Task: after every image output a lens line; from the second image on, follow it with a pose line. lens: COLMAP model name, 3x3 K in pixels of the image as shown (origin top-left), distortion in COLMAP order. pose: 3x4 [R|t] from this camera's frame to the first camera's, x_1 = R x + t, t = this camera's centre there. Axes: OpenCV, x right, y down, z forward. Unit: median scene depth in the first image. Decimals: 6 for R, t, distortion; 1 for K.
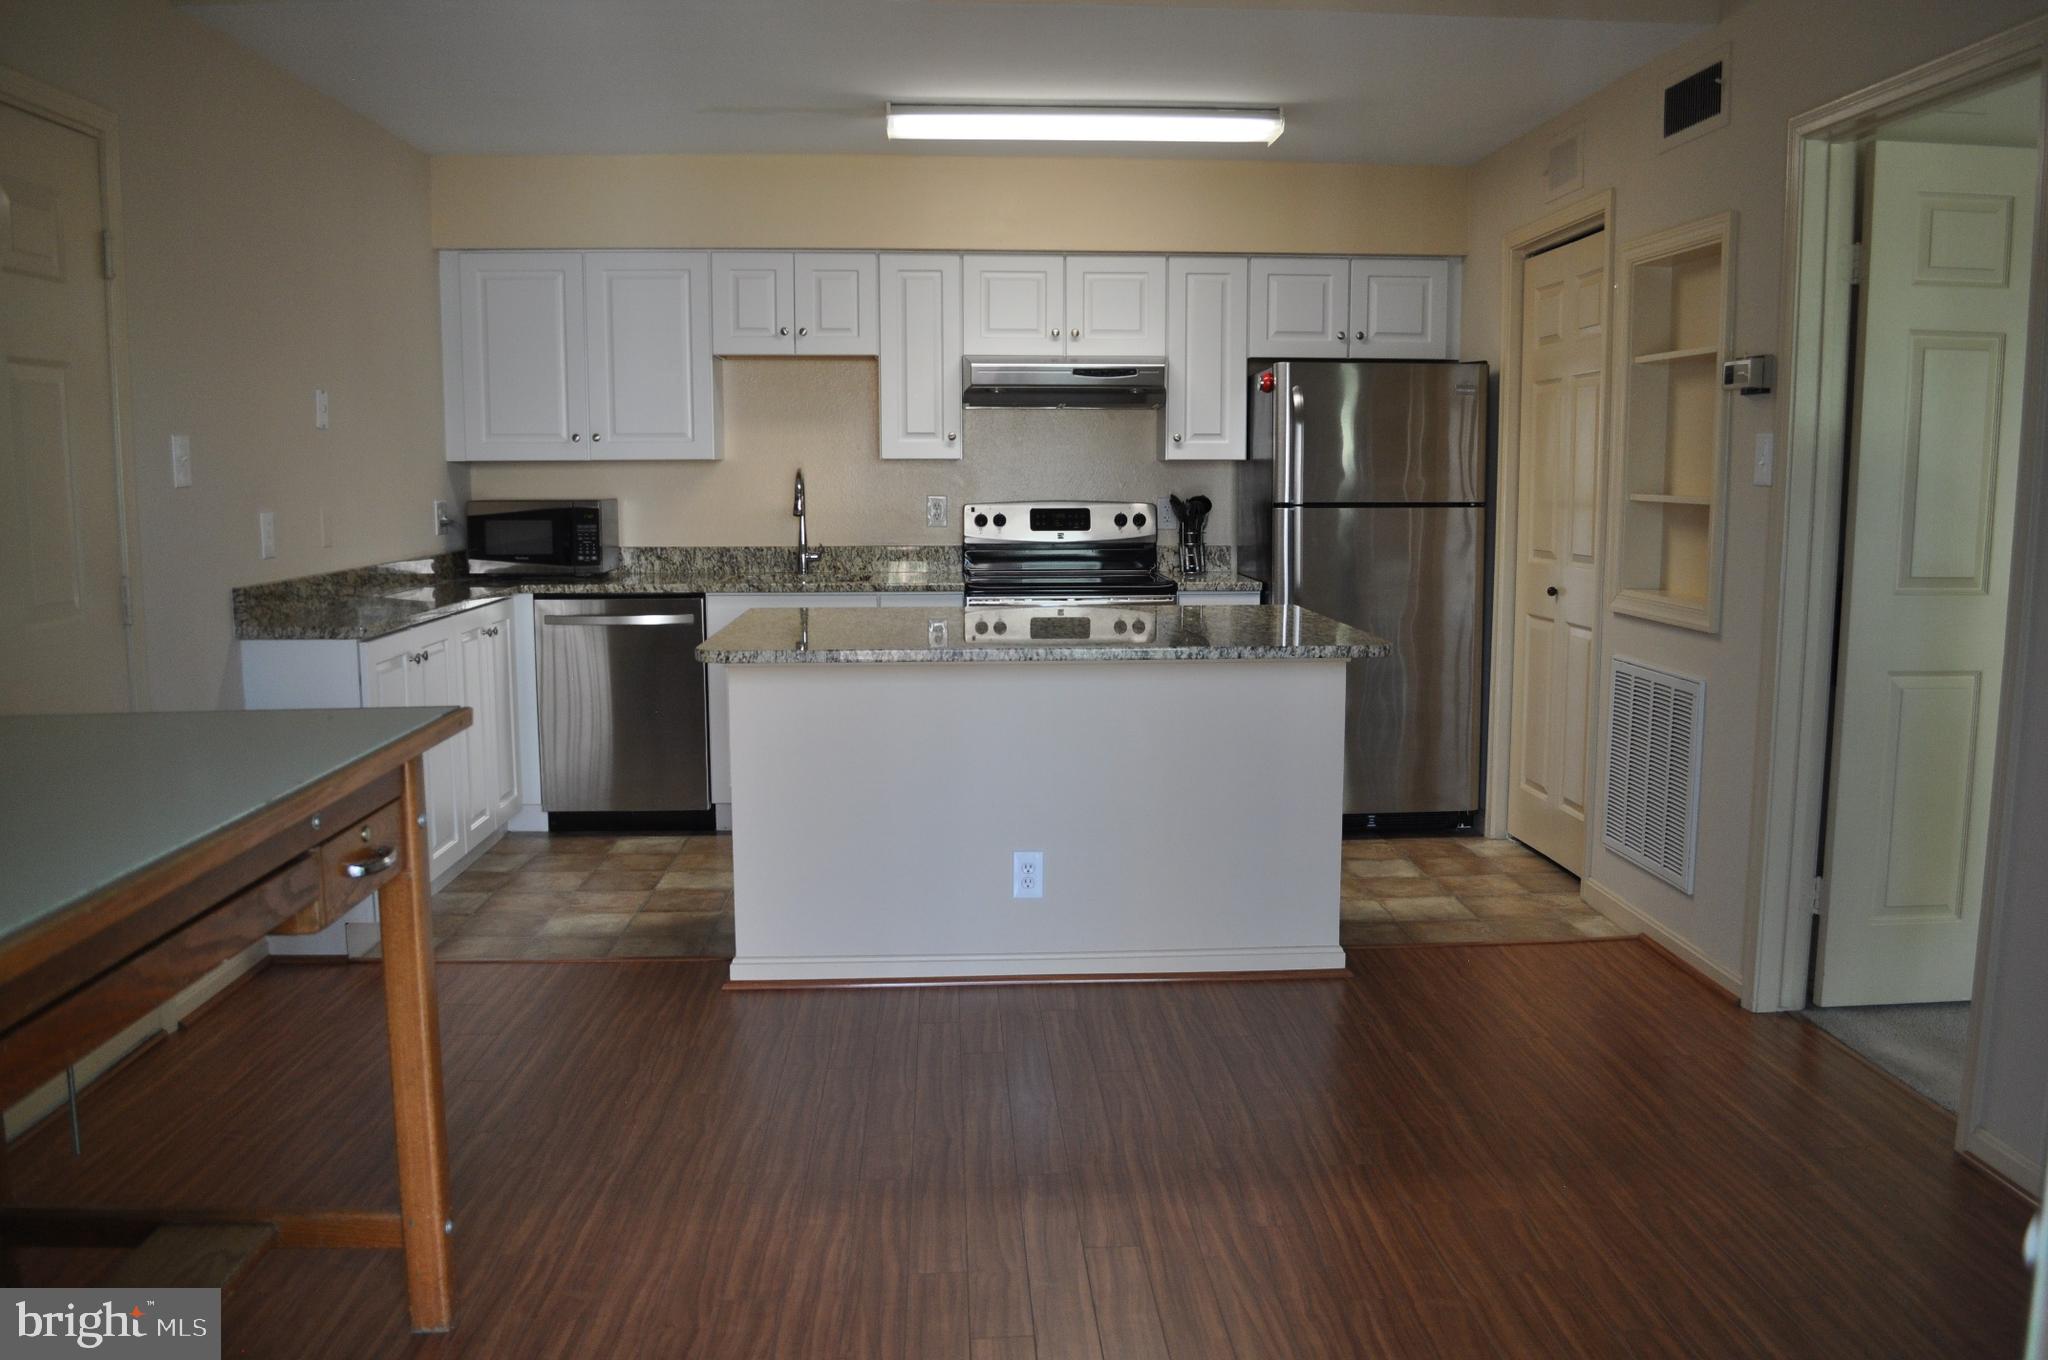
lens RADIAL K [[1625.4, 0, 1036.3], [0, 1625.4, 689.1], [0, 0, 1]] dist [-0.083150, 0.008286]
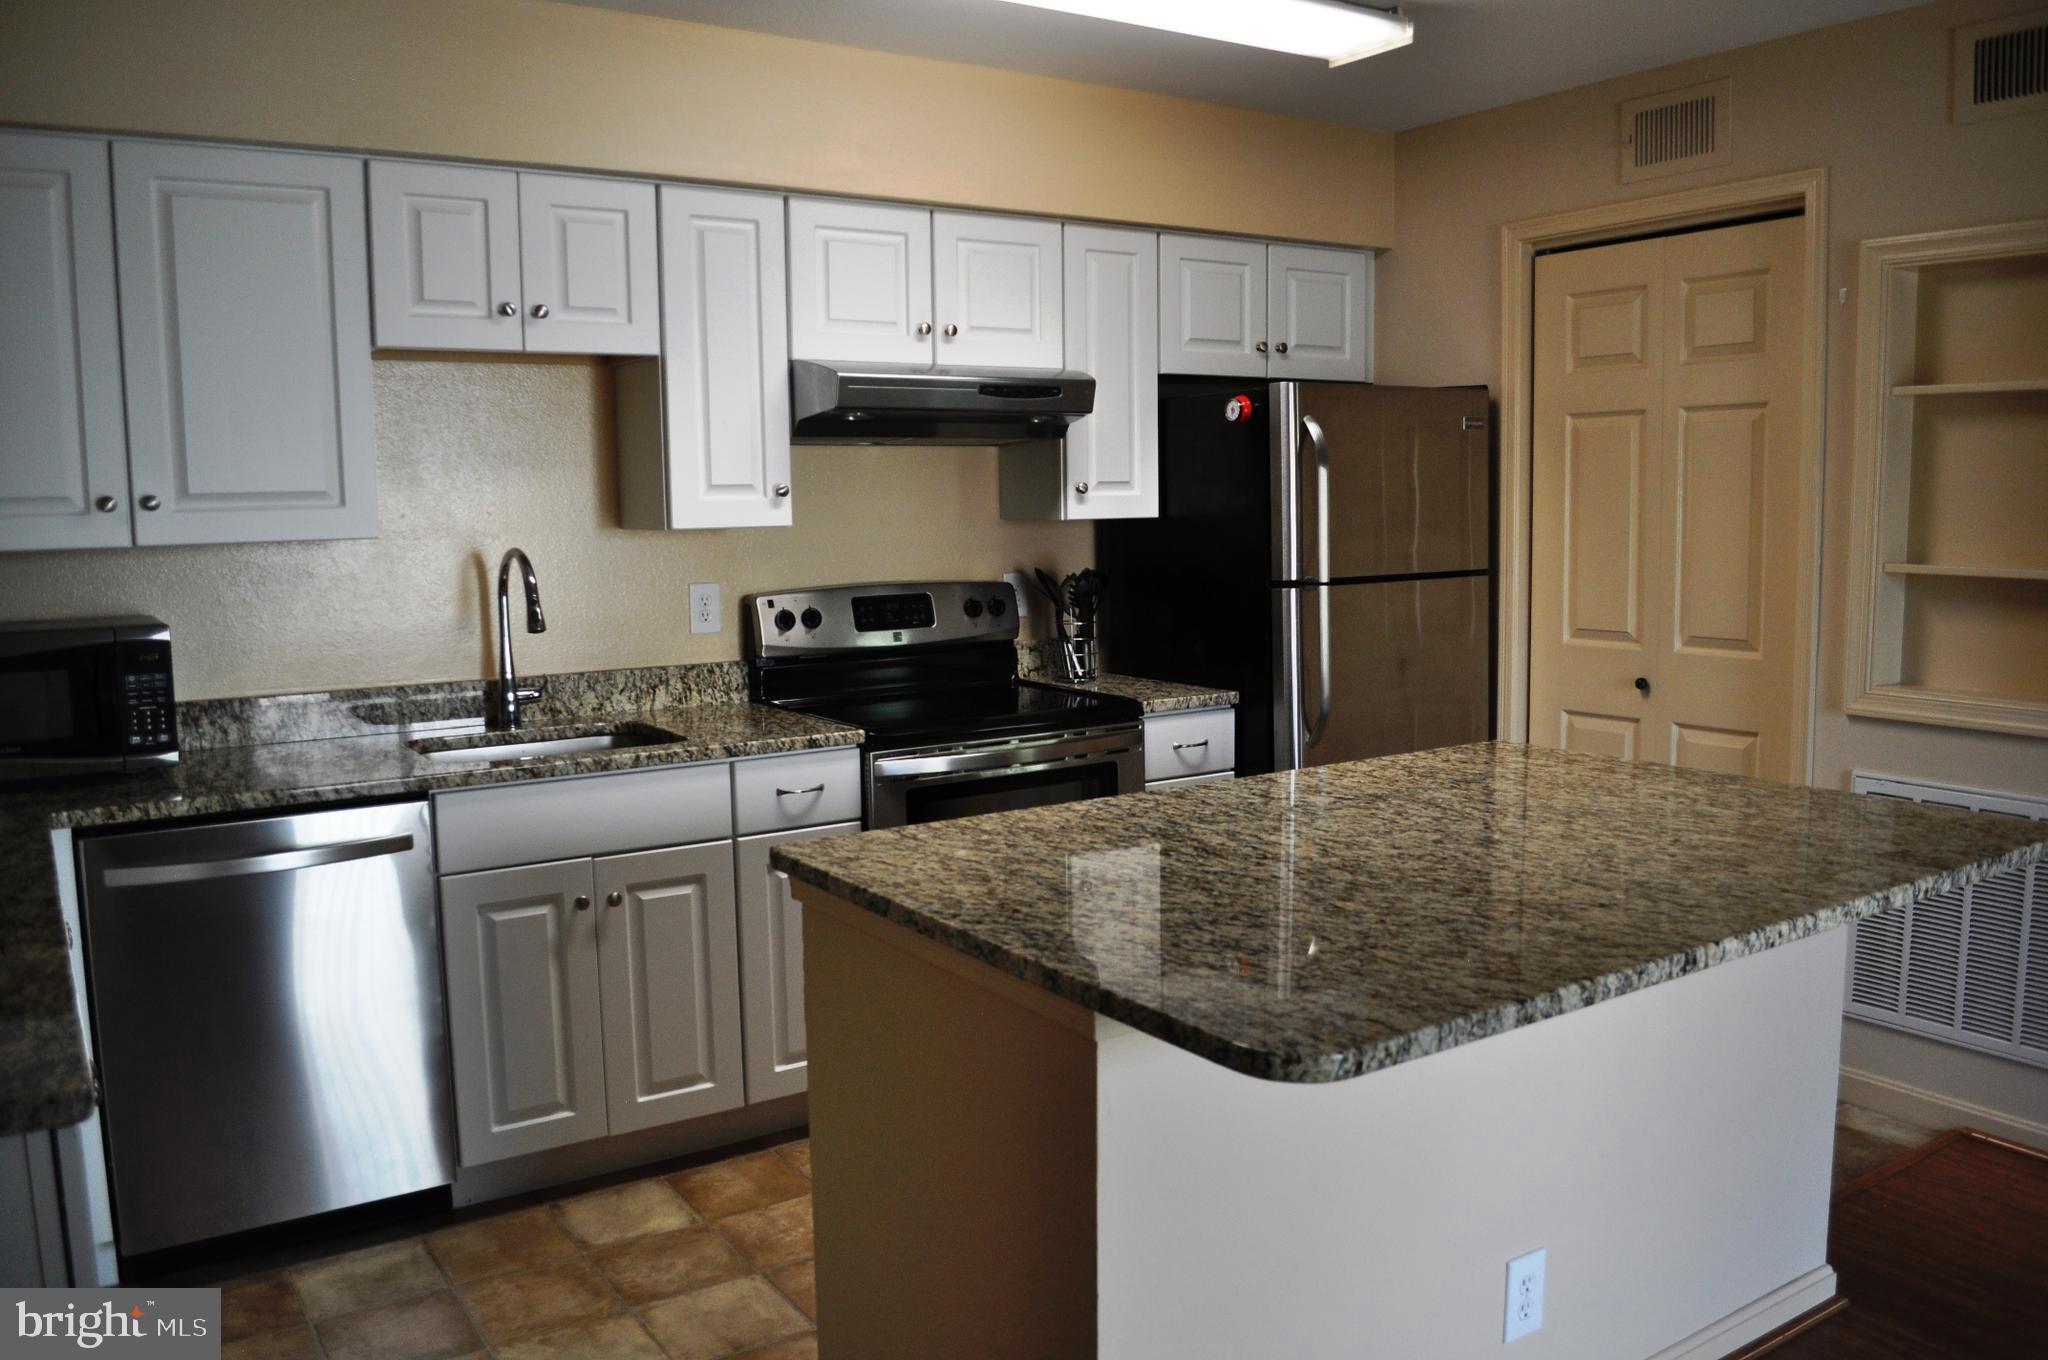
lens RADIAL K [[1625.4, 0, 1036.3], [0, 1625.4, 689.1], [0, 0, 1]] dist [-0.083150, 0.008286]
pose [[0.861692, -0.072795, 0.502184, -0.286045], [0.081090, 0.996692, 0.005335, -0.076309], [-0.500911, 0.036125, 0.864744, 0.423801]]
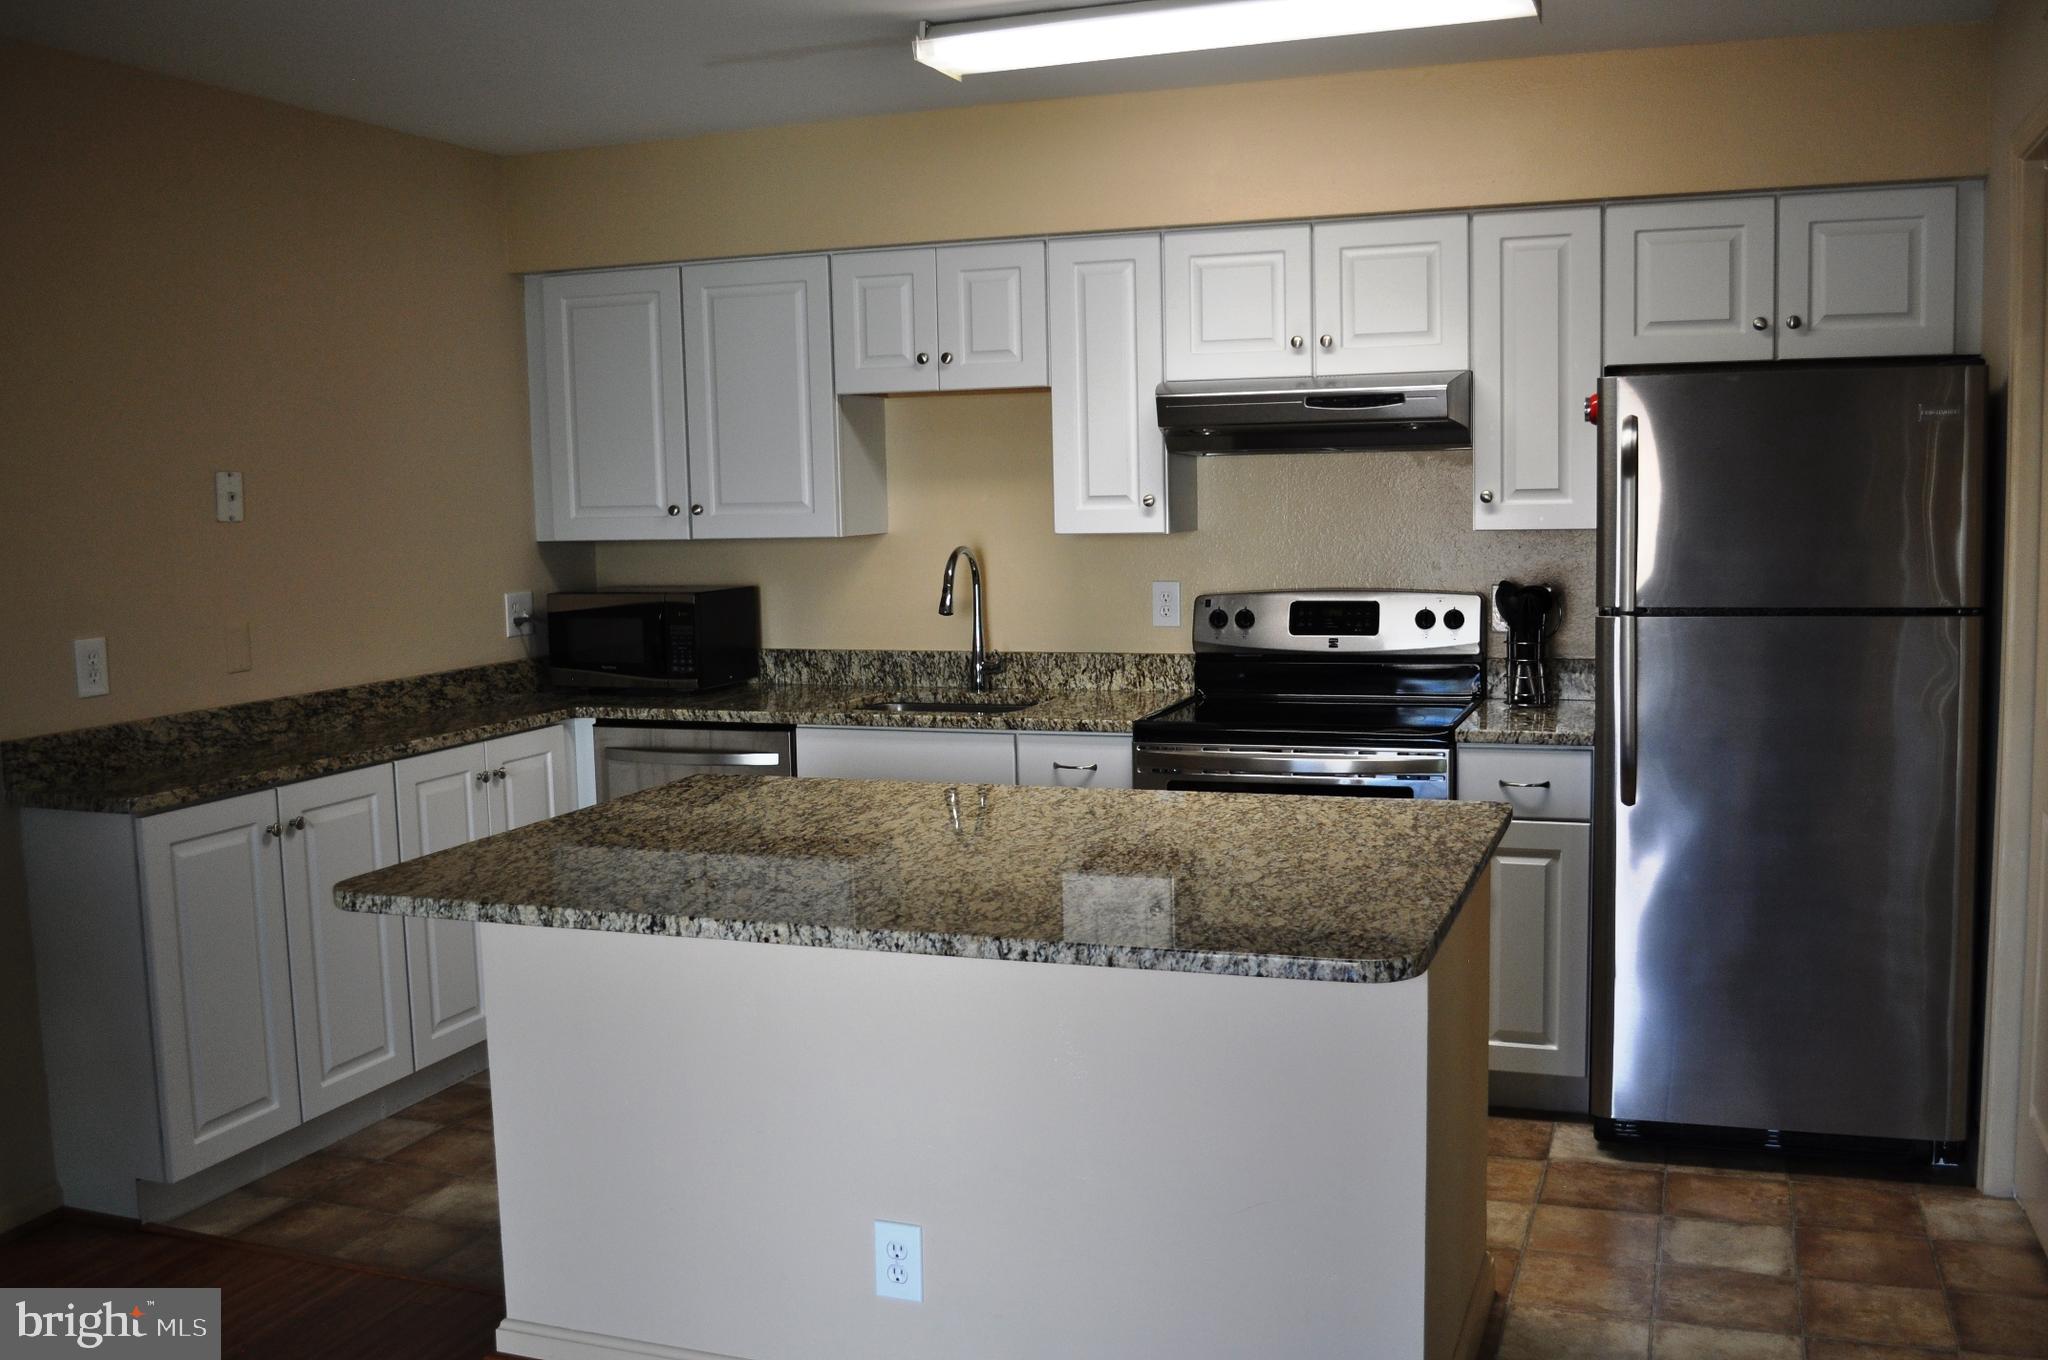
lens RADIAL K [[1863.3, 0, 1024.0], [0, 1863.3, 680.0], [0, 0, 1]] dist [-0.076921, -0.005854]
pose [[0.915305, 0.020967, -0.402215, 0.218229], [-0.031387, 0.999320, -0.019334, -0.063909], [0.401536, 0.030321, 0.915341, 0.265709]]
